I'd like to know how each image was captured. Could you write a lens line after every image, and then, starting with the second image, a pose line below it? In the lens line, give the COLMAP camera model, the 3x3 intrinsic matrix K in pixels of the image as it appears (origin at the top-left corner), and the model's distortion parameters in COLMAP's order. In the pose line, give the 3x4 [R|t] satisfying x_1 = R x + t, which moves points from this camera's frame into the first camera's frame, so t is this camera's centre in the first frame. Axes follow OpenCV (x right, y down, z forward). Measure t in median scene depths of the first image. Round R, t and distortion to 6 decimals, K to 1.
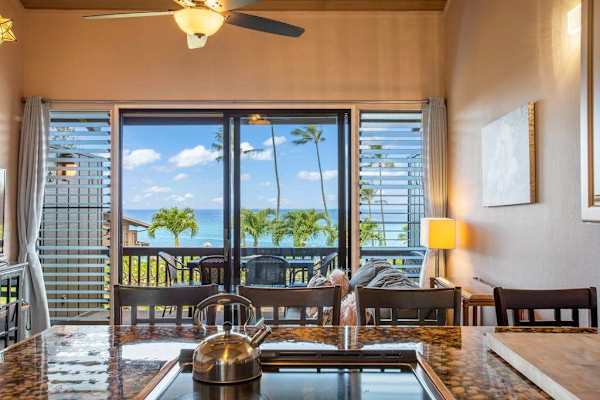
lens RADIAL K [[569.0, 0, 300.6], [0, 569.0, 206.8], [0, 0, 1]] dist [-0.109121, 0.470128]
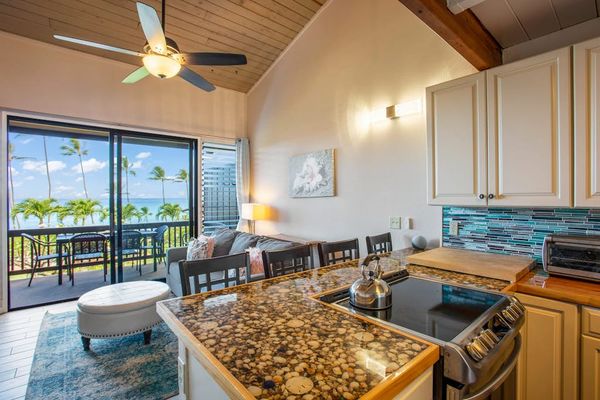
lens RADIAL K [[293.2, 0, 300.0], [0, 293.2, 200.0], [0, 0, 1]] dist [-0.065129, 0.023729]
pose [[0.755359, -0.008062, 0.655261, -0.227659], [0.000312, 0.999929, 0.011944, -0.002713], [-0.655311, -0.008818, 0.755308, 0.137257]]
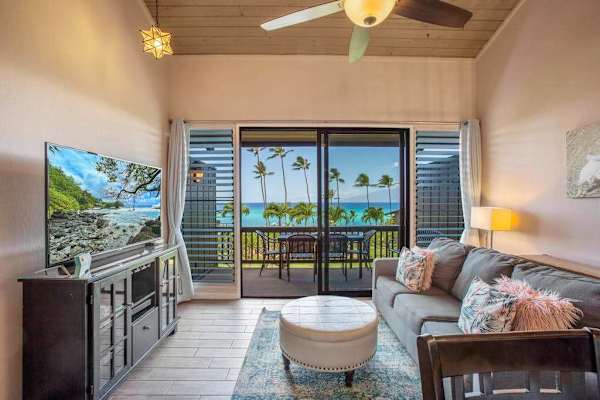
lens RADIAL K [[277.6, 0, 300.0], [0, 277.6, 200.0], [0, 0, 1]] dist [-0.003115, -0.000867]
pose [[0.999408, -0.002263, 0.034344, -0.185972], [0.002494, 0.999975, -0.006661, 0.006070], [-0.034328, 0.006743, 0.999388, 0.306856]]
